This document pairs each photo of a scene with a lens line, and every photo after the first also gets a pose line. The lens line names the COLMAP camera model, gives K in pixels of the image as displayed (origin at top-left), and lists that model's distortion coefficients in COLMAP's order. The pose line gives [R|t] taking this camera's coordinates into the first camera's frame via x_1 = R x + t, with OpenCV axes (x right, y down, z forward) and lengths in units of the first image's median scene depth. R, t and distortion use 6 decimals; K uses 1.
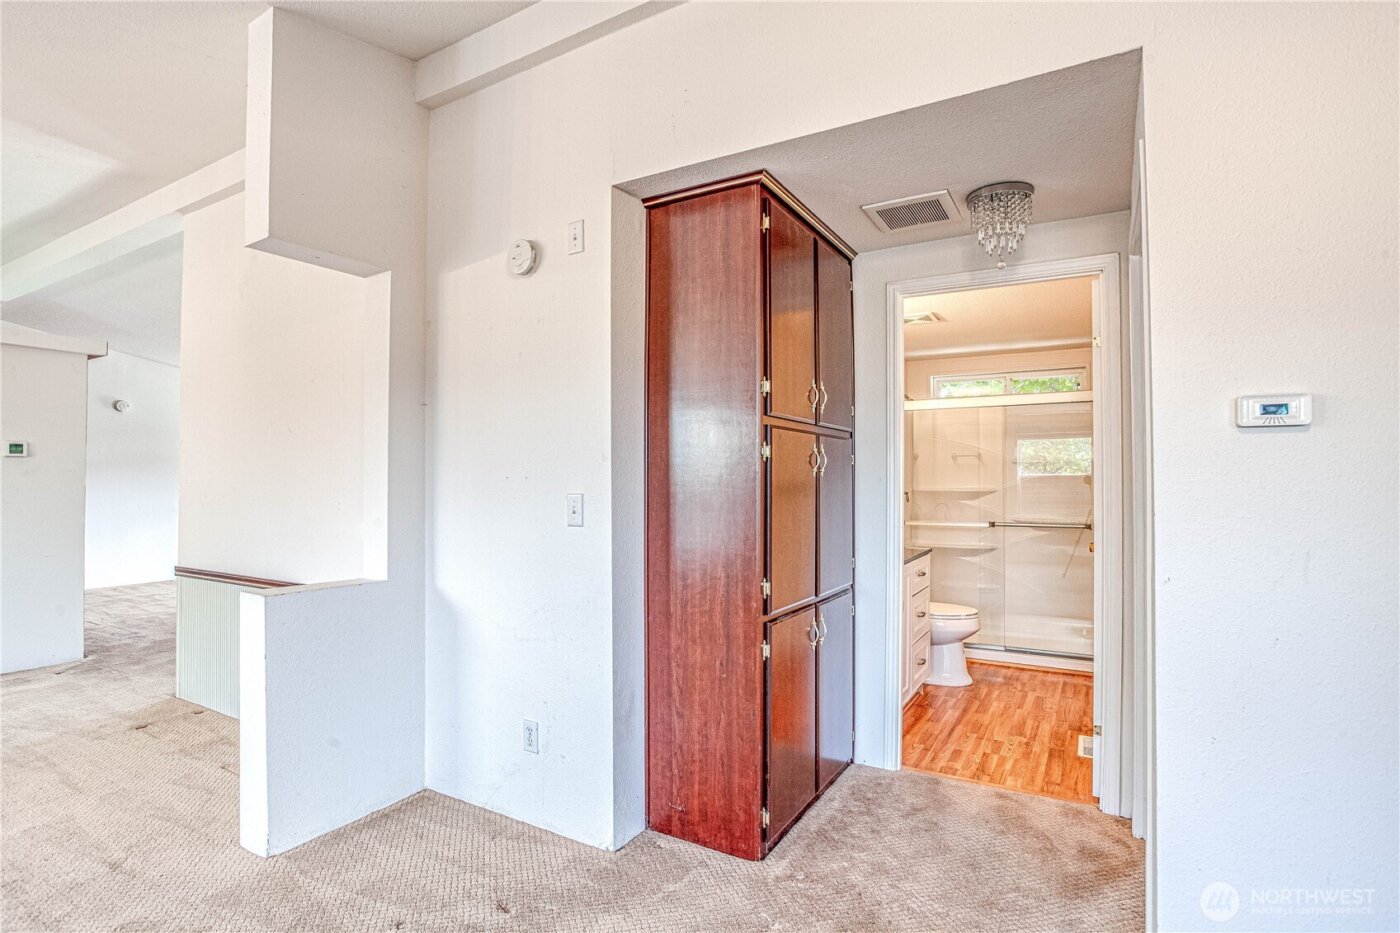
lens RADIAL K [[684.8, 0, 697.6], [0, 684.8, 479.3], [0, 0, 1]] dist [-0.019289, 0.001754]
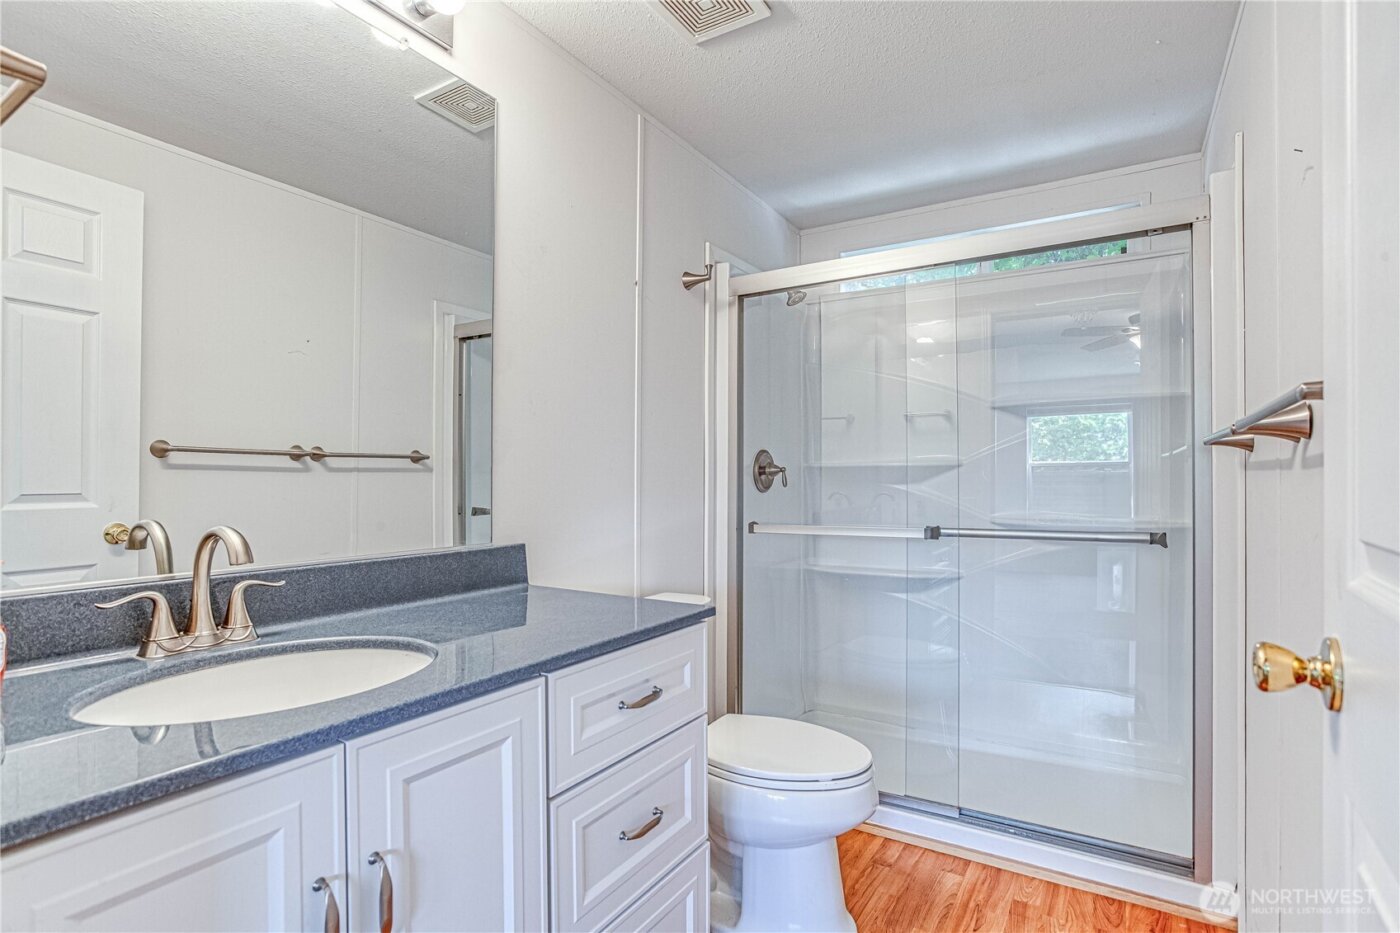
lens RADIAL K [[684.8, 0, 697.6], [0, 684.8, 479.3], [0, 0, 1]] dist [-0.019289, 0.001754]
pose [[0.999641, -0.000567, -0.026802, 0.271326], [0.000580, 1.000000, 0.000493, 0.028888], [0.026802, -0.000509, 0.999641, 0.511888]]
